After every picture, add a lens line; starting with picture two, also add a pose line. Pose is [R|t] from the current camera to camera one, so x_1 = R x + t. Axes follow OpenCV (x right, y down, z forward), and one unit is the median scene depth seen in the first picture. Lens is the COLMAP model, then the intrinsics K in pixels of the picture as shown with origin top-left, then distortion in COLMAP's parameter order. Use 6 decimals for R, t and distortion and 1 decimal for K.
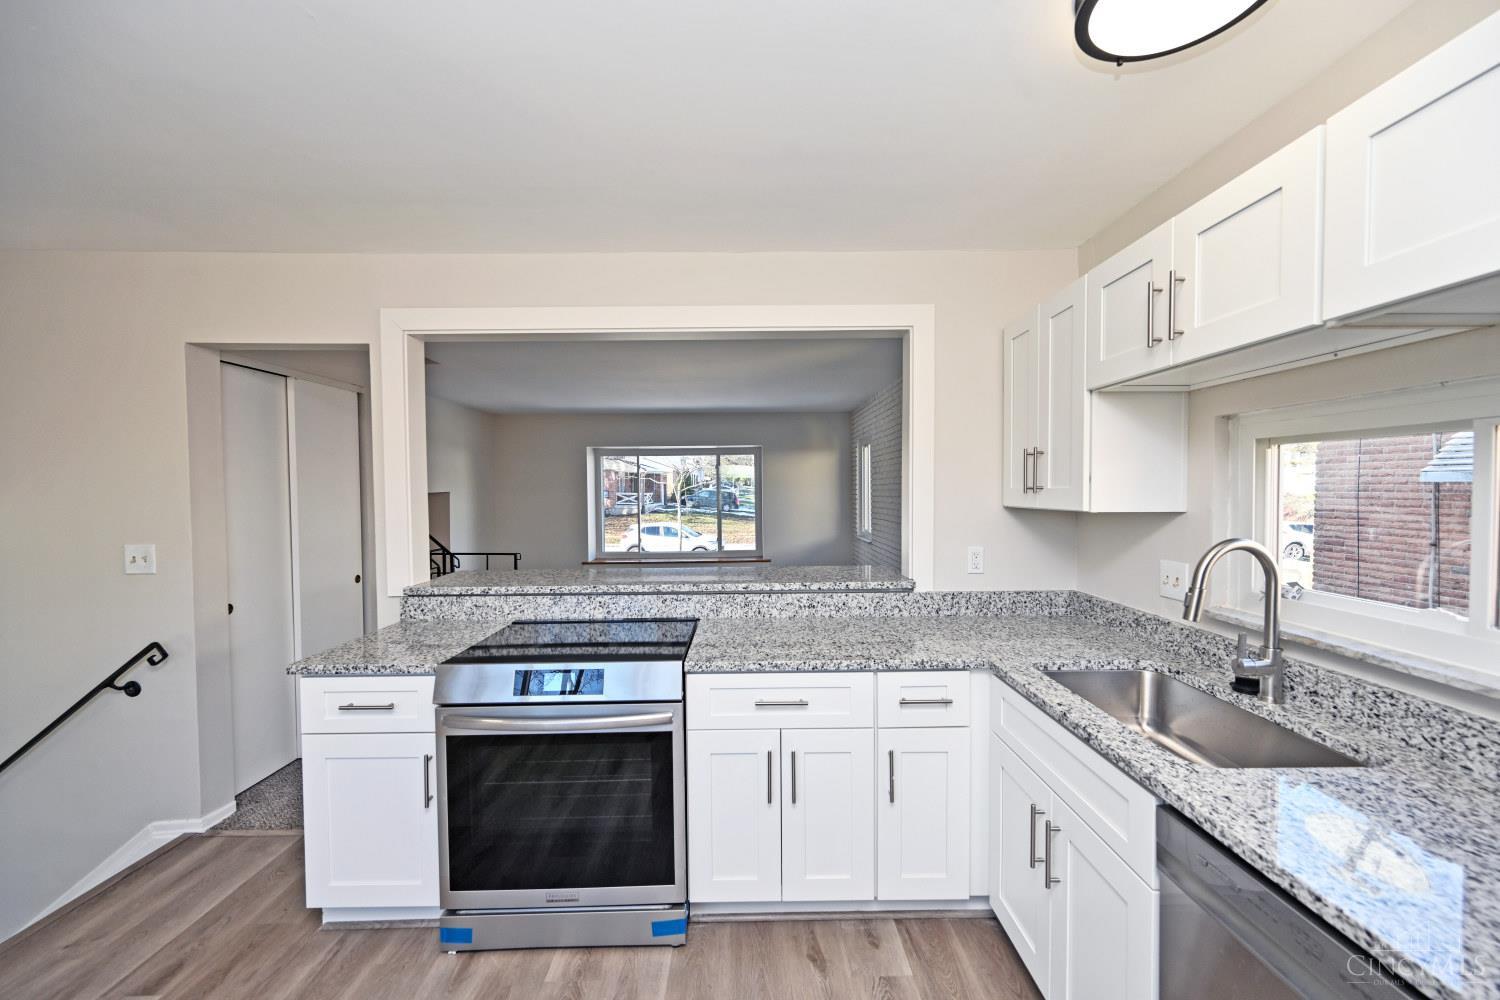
lens RADIAL K [[592.3, 0, 756.6], [0, 592.3, 503.9], [0, 0, 1]] dist [-0.000110, 0.000167]
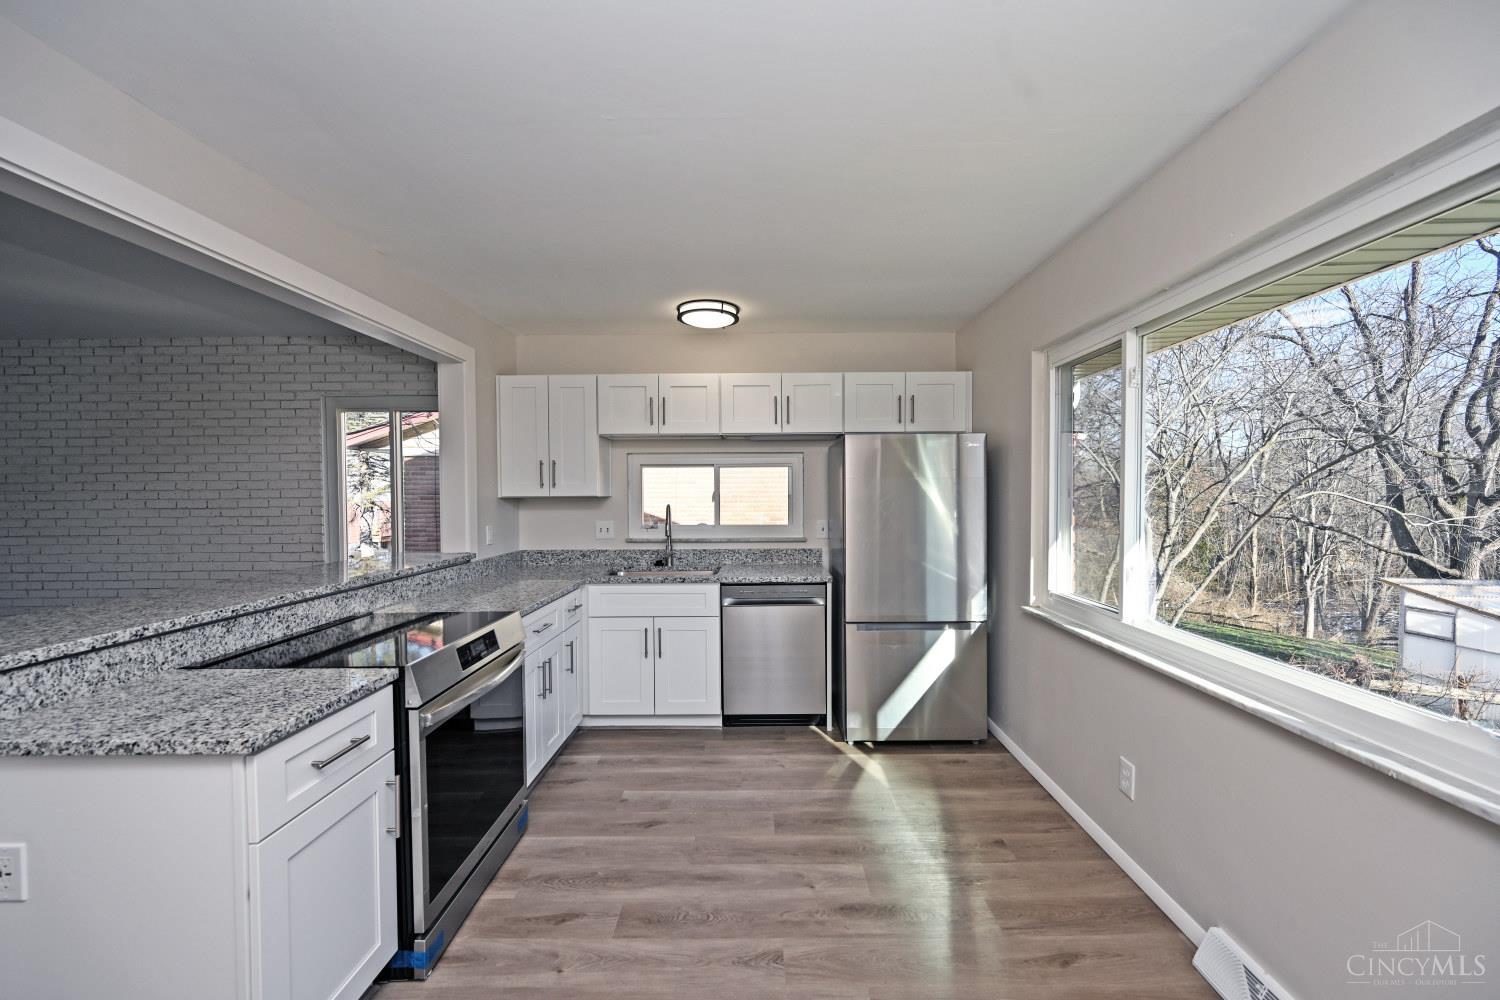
lens RADIAL K [[592.3, 0, 756.6], [0, 592.3, 503.9], [0, 0, 1]] dist [-0.000110, 0.000167]
pose [[0.021154, -0.011600, 0.999709, -1.063683], [0.035500, 0.999311, 0.010845, 0.027432], [-0.999146, 0.035260, 0.021551, 0.334056]]
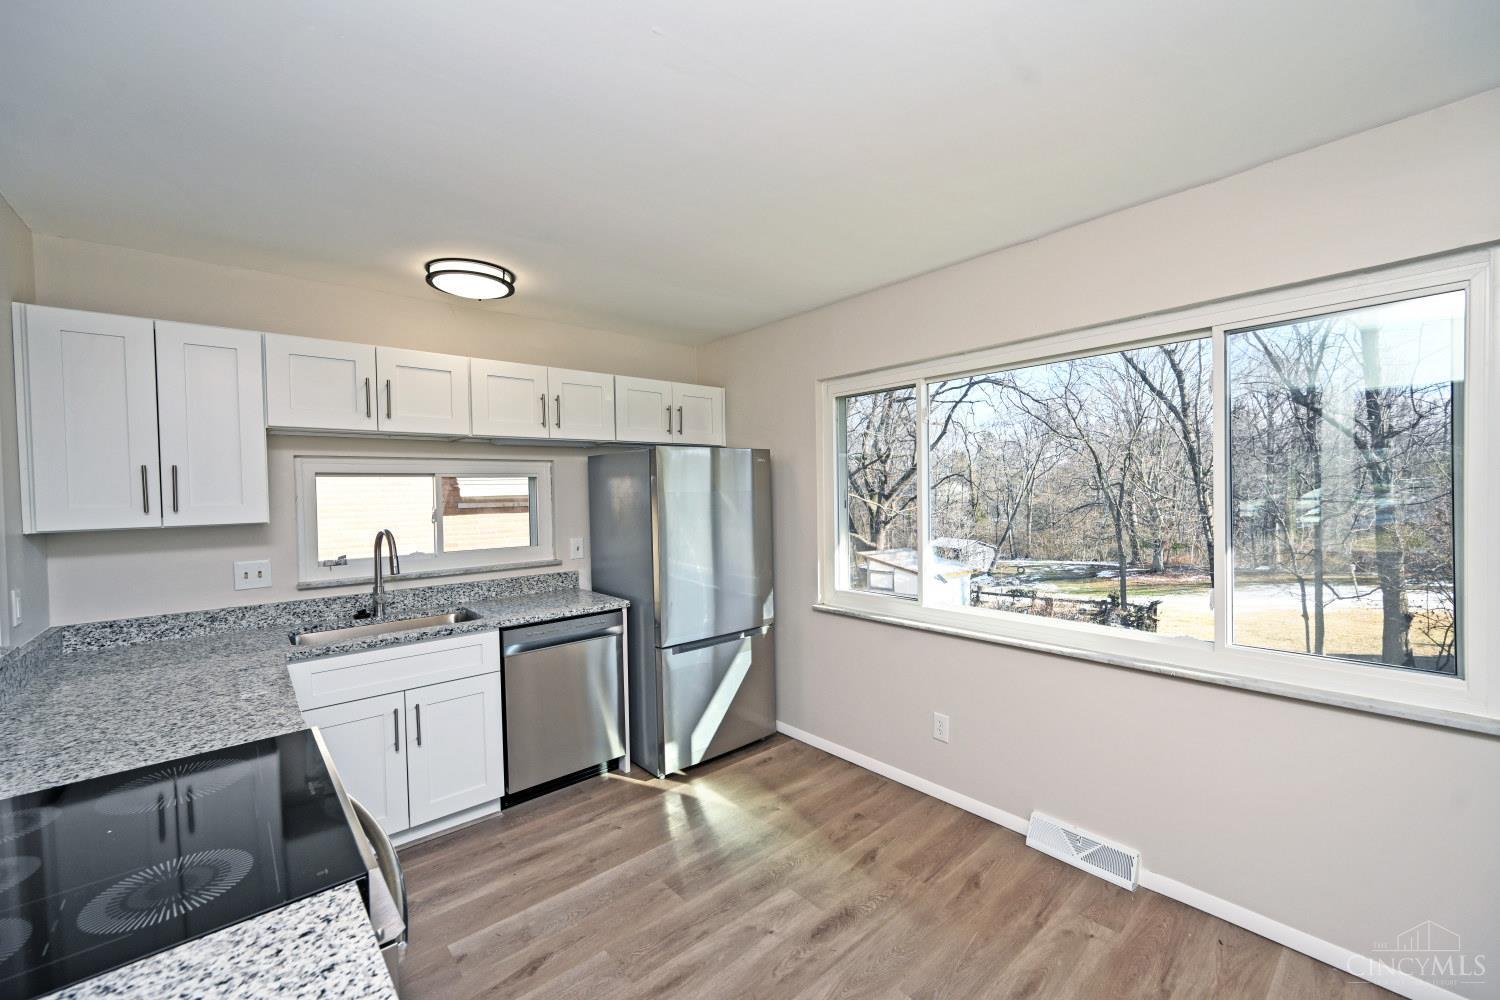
lens RADIAL K [[608.3, 0, 762.6], [0, 608.3, 500.9], [0, 0, 1]] dist [-0.000315, -0.000006]
pose [[-0.652868, 0.004958, 0.757455, -0.839574], [0.045647, 0.998419, 0.032809, -0.021403], [-0.756095, 0.055995, -0.652062, 0.802138]]
